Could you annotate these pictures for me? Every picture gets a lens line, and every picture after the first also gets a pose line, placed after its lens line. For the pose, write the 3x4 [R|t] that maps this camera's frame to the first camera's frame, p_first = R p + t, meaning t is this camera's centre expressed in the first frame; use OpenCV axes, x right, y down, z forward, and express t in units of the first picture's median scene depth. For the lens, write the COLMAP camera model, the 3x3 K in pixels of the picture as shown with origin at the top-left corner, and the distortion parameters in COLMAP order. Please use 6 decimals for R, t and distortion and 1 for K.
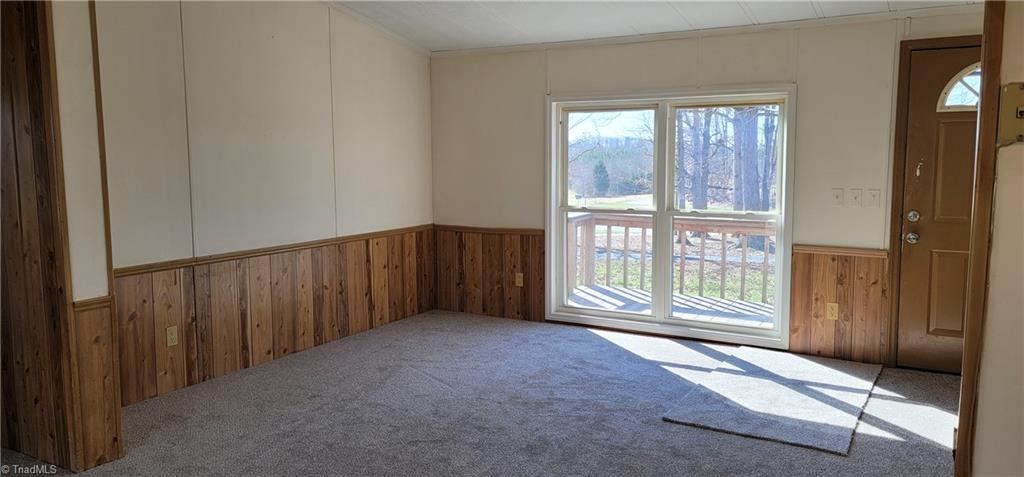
lens RADIAL K [[744.0, 0, 517.0], [0, 744.0, 229.9], [0, 0, 1]] dist [0.064445, -0.031833]
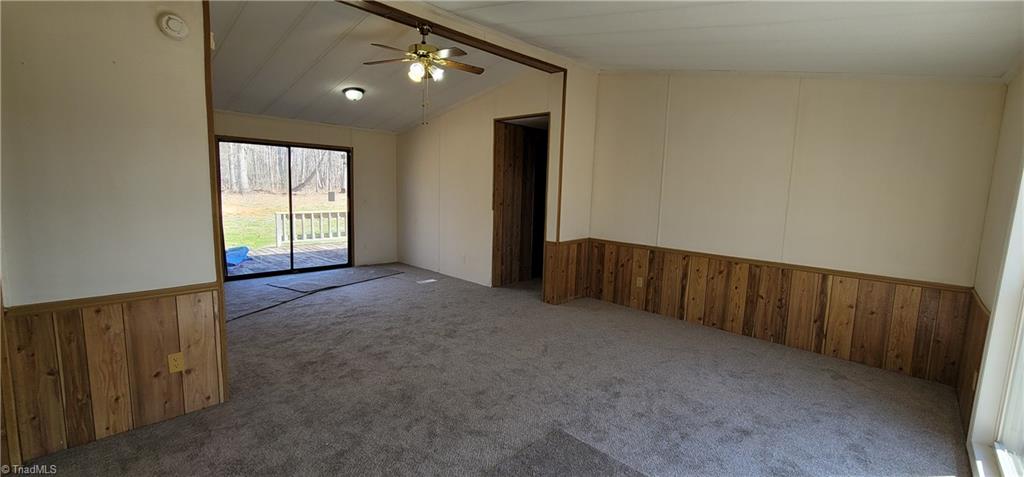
lens RADIAL K [[416.6, 0, 509.1], [0, 416.6, 237.3], [0, 0, 1]] dist [-0.007869, 0.000714]
pose [[-0.251332, 0.113064, -0.961275, 0.593265], [-0.133925, 0.979539, 0.150227, -0.083016], [0.958591, 0.166496, -0.231047, 0.789674]]
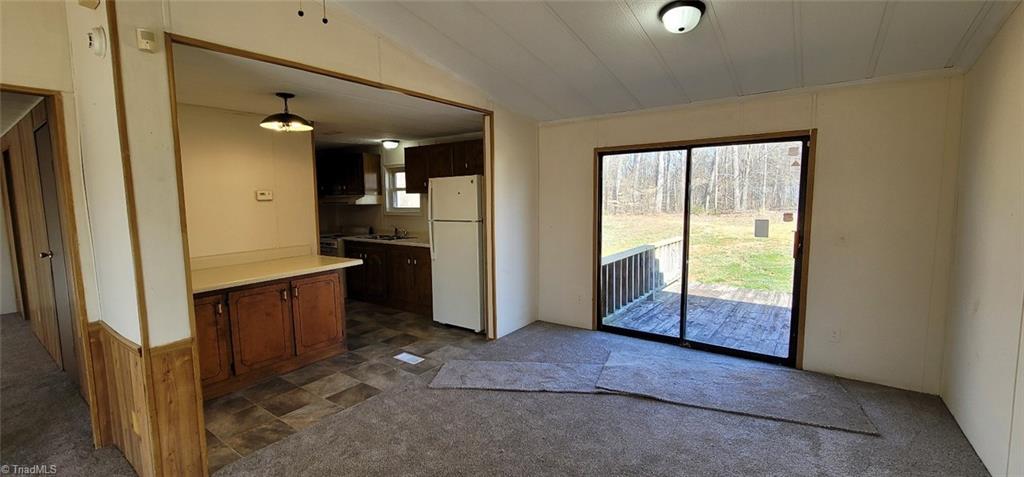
lens RADIAL K [[416.6, 0, 508.2], [0, 416.6, 237.8], [0, 0, 1]] dist [-0.007869, 0.000714]
pose [[-0.993733, 0.008817, 0.111430, -0.174078], [0.031327, 0.978902, 0.201913, -0.077653], [-0.107299, 0.204138, -0.973044, 0.671054]]
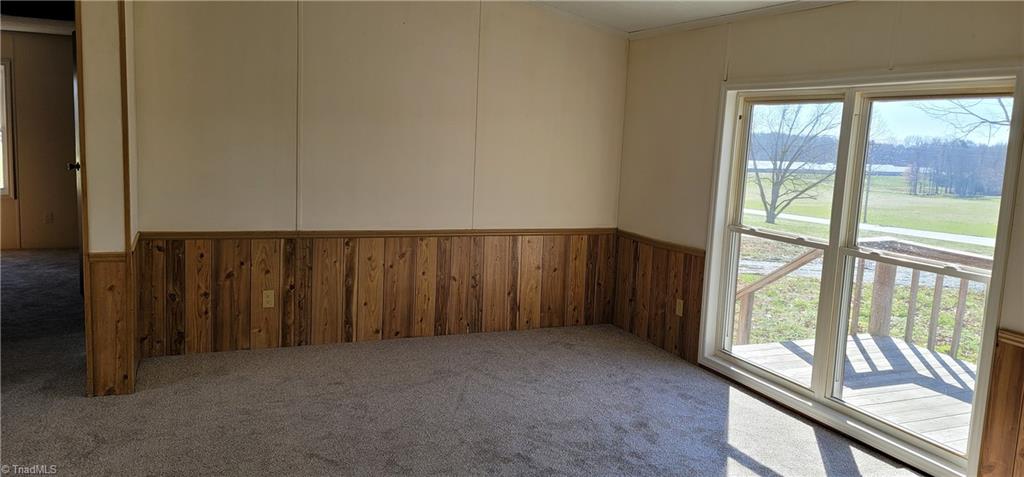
lens RADIAL K [[744.0, 0, 523.3], [0, 744.0, 228.6], [0, 0, 1]] dist [0.064445, -0.031833]
pose [[0.804559, 0.116091, -0.582415, 0.410797], [-0.111842, 0.992778, 0.043388, -0.044081], [0.583246, 0.030230, 0.811733, 0.282772]]
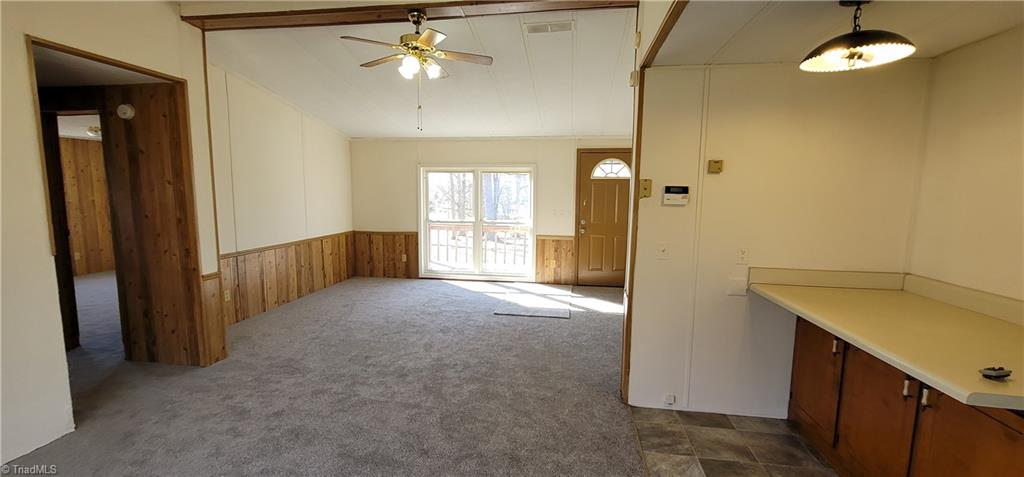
lens RADIAL K [[416.6, 0, 509.4], [0, 416.6, 238.7], [0, 0, 1]] dist [-0.007869, 0.000714]
pose [[0.934075, -0.030578, 0.355766, -0.155261], [0.025763, 0.999501, 0.018268, 0.004484], [-0.356147, -0.007898, 0.934396, -0.141222]]
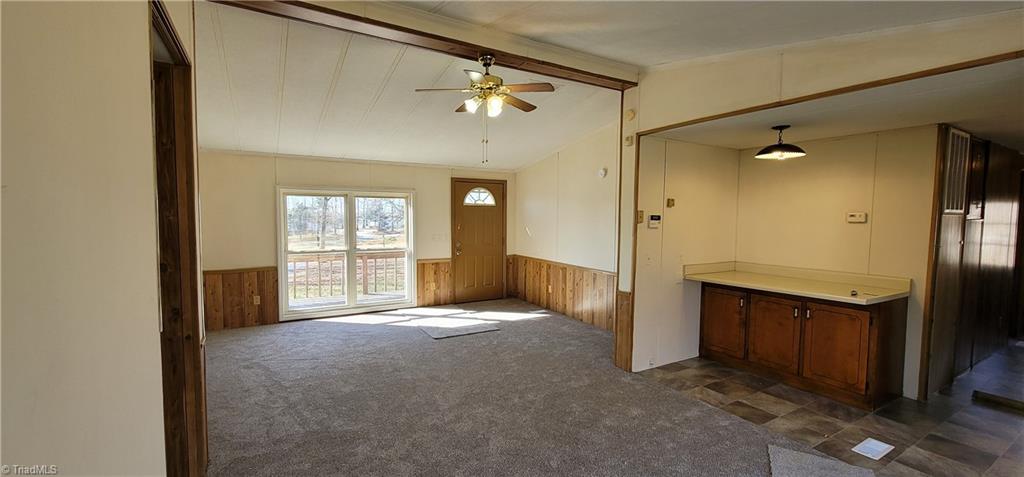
lens RADIAL K [[416.6, 0, 507.8], [0, 416.6, 238.8], [0, 0, 1]] dist [-0.007869, 0.000714]
pose [[0.498714, -0.043438, 0.865677, -0.595539], [0.080371, 0.996758, 0.003714, -0.027637], [-0.863032, 0.067724, 0.500589, 0.123664]]
